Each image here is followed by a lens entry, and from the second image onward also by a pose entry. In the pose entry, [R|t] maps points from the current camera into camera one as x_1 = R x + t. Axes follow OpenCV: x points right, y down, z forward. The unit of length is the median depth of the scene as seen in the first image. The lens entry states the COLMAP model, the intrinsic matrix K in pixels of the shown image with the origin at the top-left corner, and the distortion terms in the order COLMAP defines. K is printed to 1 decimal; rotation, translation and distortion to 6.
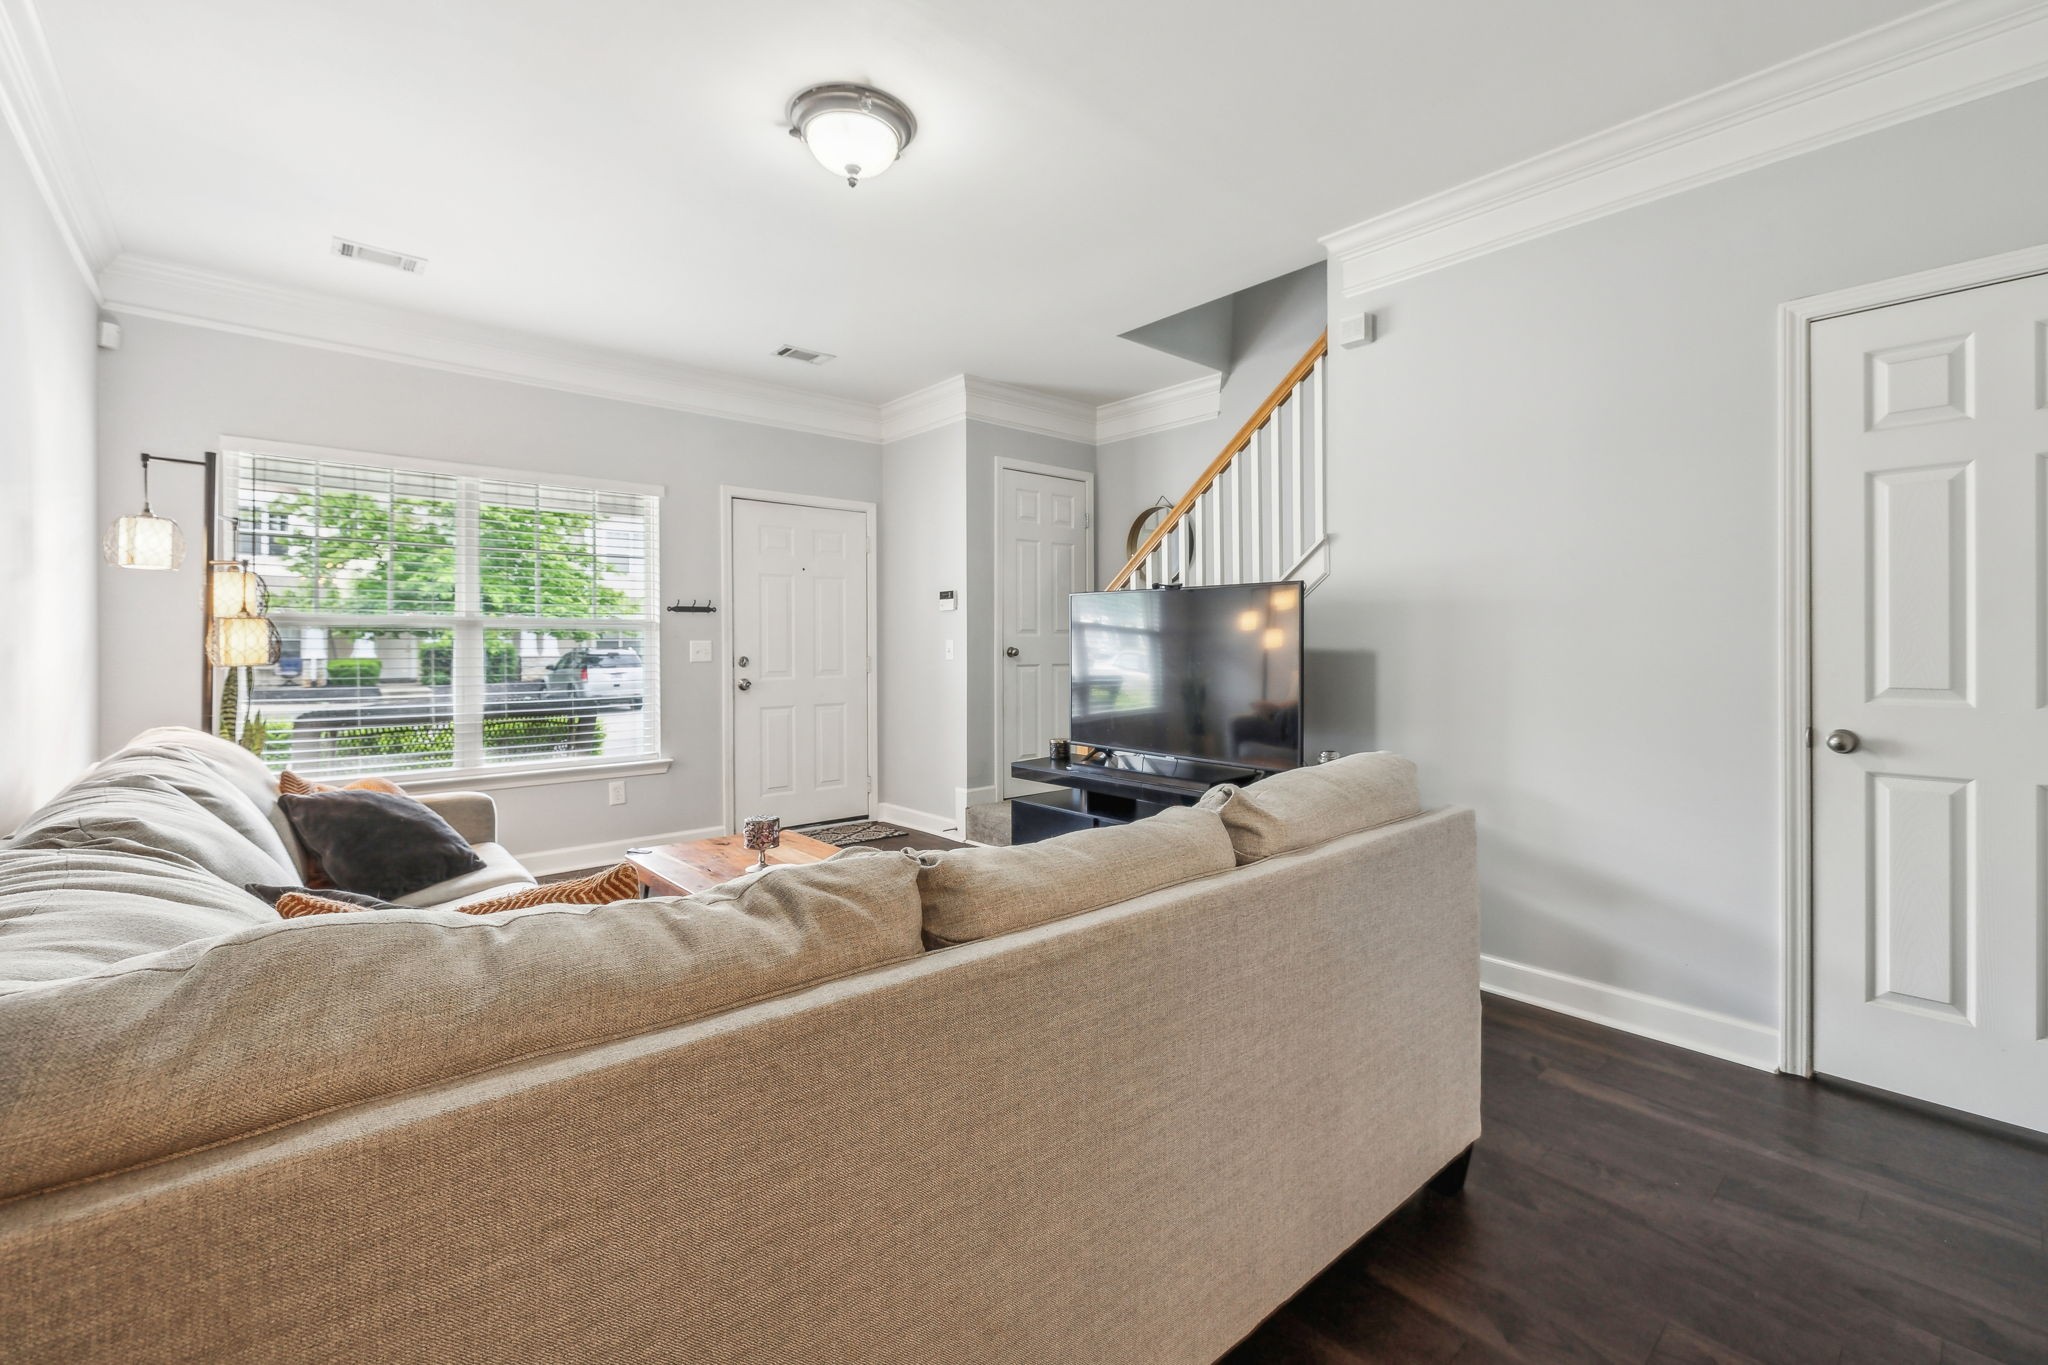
lens RADIAL K [[872.0, 0, 1028.1], [0, 872.0, 648.7], [0, 0, 1]] dist [-0.001277, -0.000128]
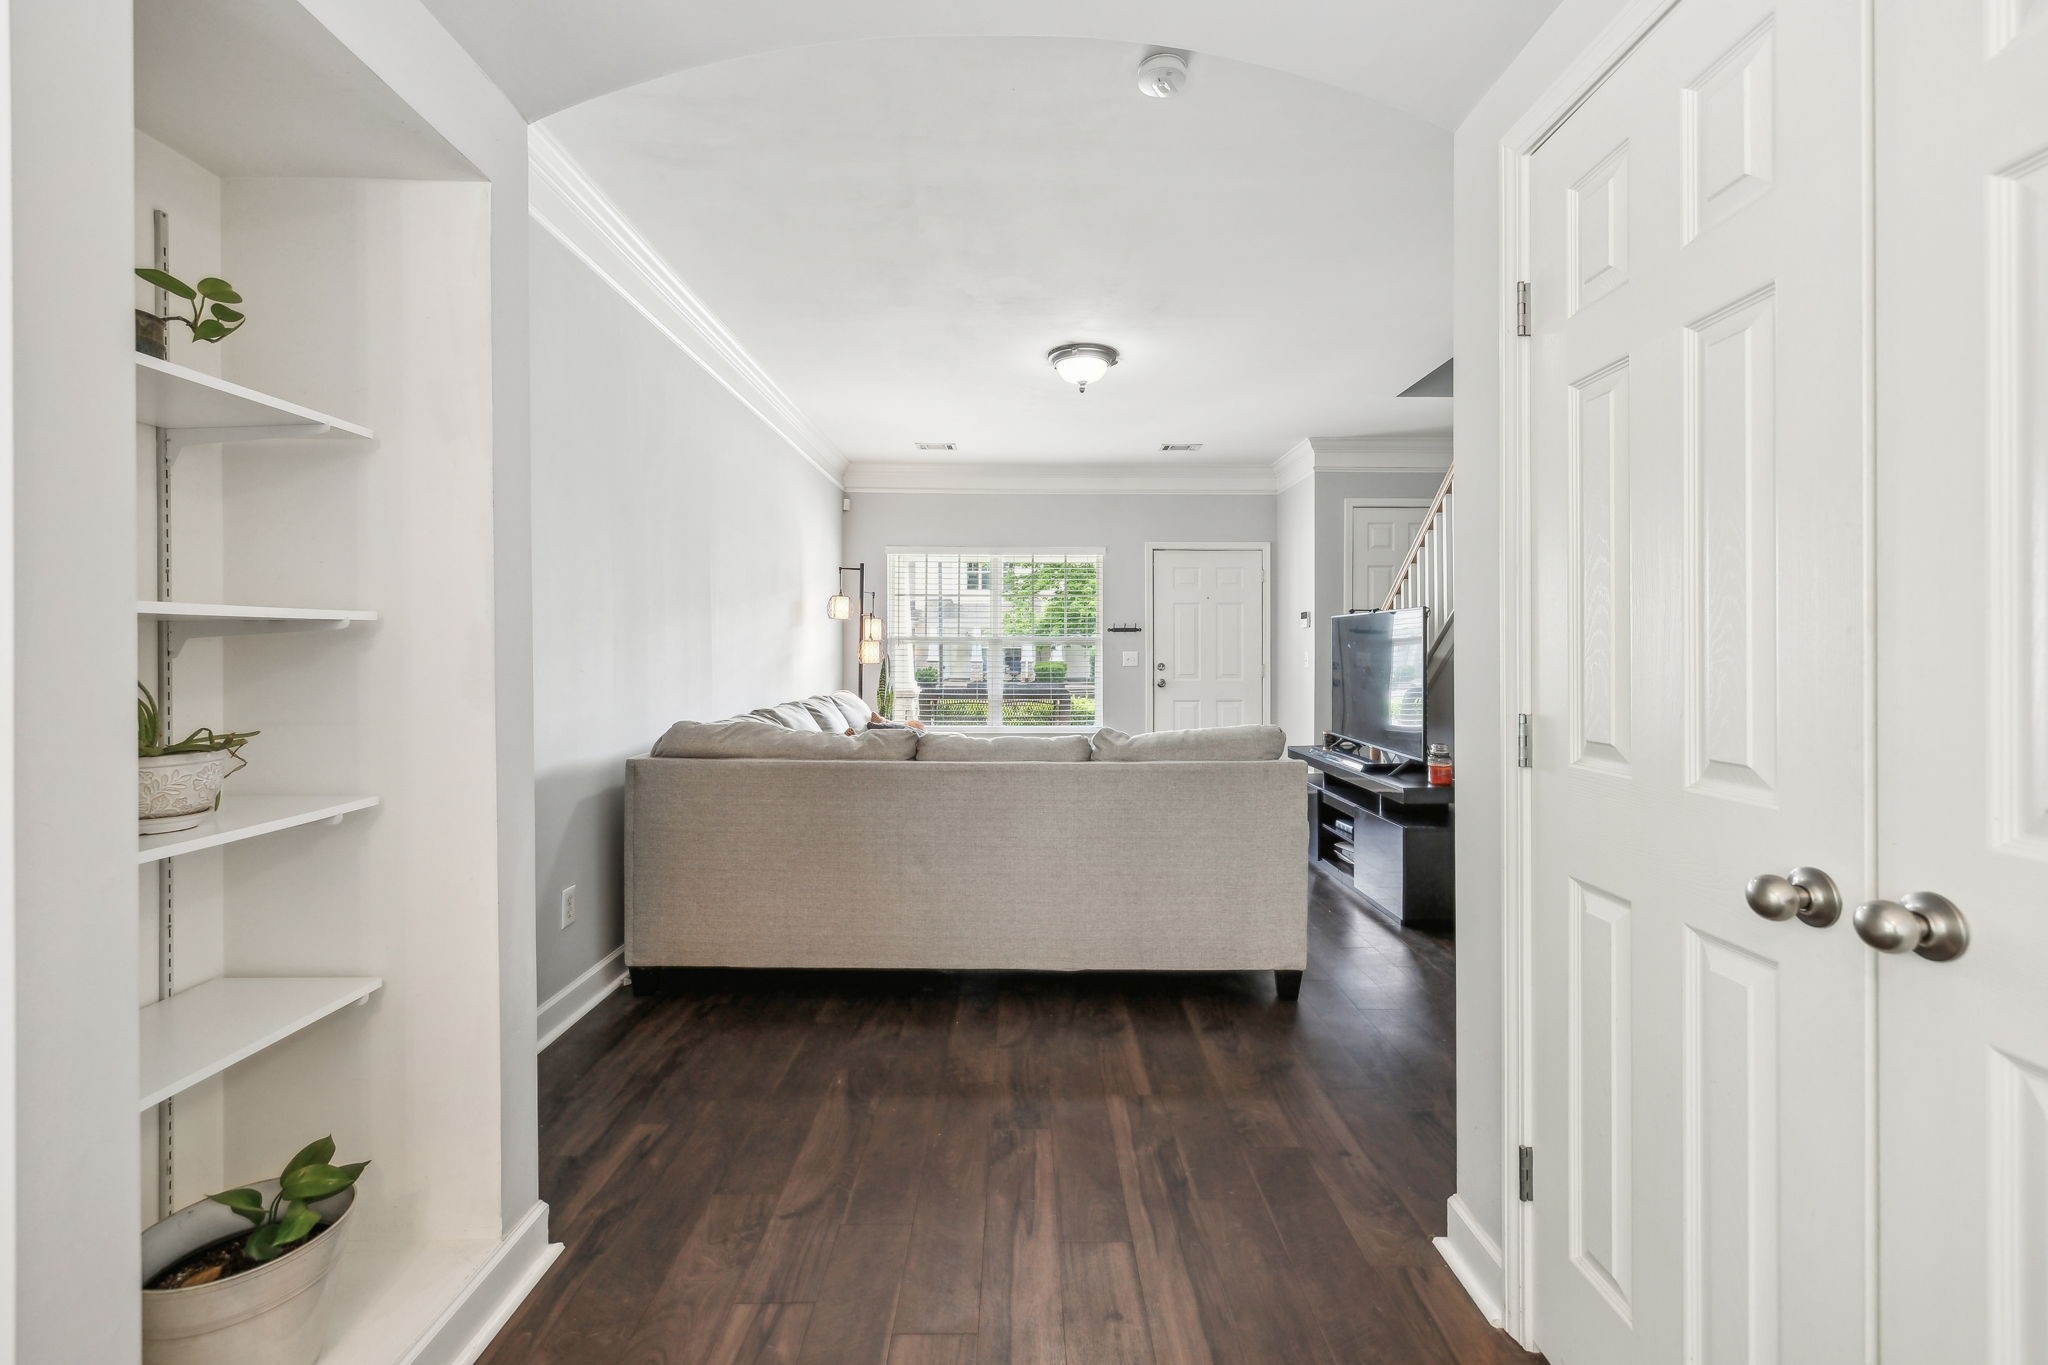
lens RADIAL K [[871.6, 0, 1028.9], [0, 871.6, 657.9], [0, 0, 1]] dist [-0.000899, 0.000240]
pose [[0.753429, 0.008748, -0.657471, 0.440645], [-0.008325, 0.999958, 0.003765, -0.002812], [0.657477, 0.002636, 0.753470, -0.193865]]
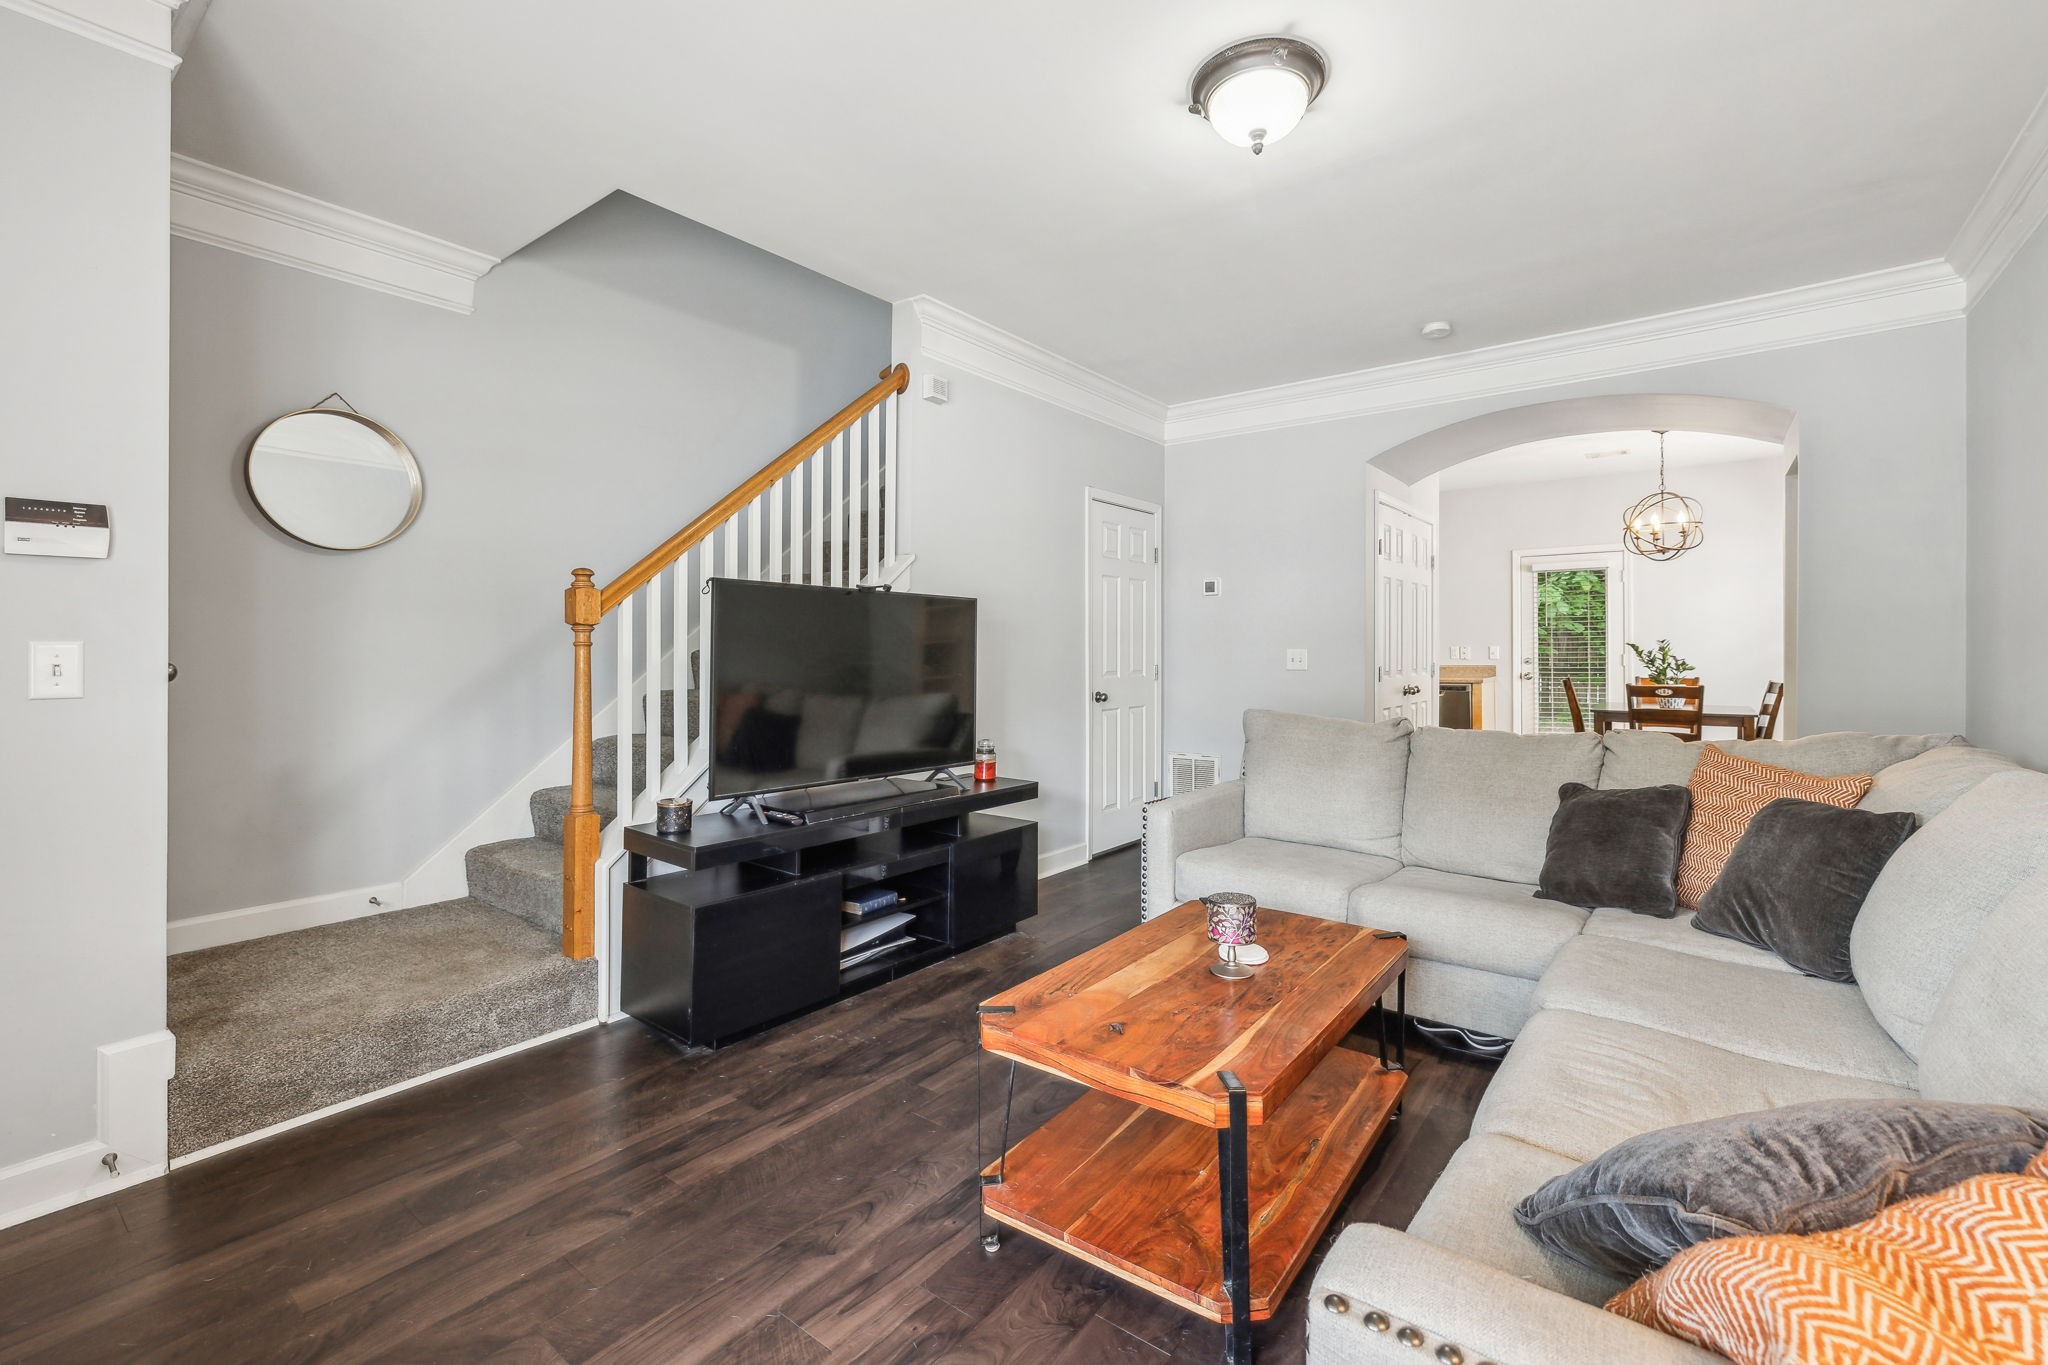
lens RADIAL K [[875.4, 0, 1033.4], [0, 875.4, 645.6], [0, 0, 1]] dist [-0.000306, 0.000335]
pose [[-0.186901, 0.008352, 0.982343, -0.568843], [0.008069, 0.999943, -0.006967, -0.005776], [-0.982346, 0.006624, -0.186958, 0.743272]]
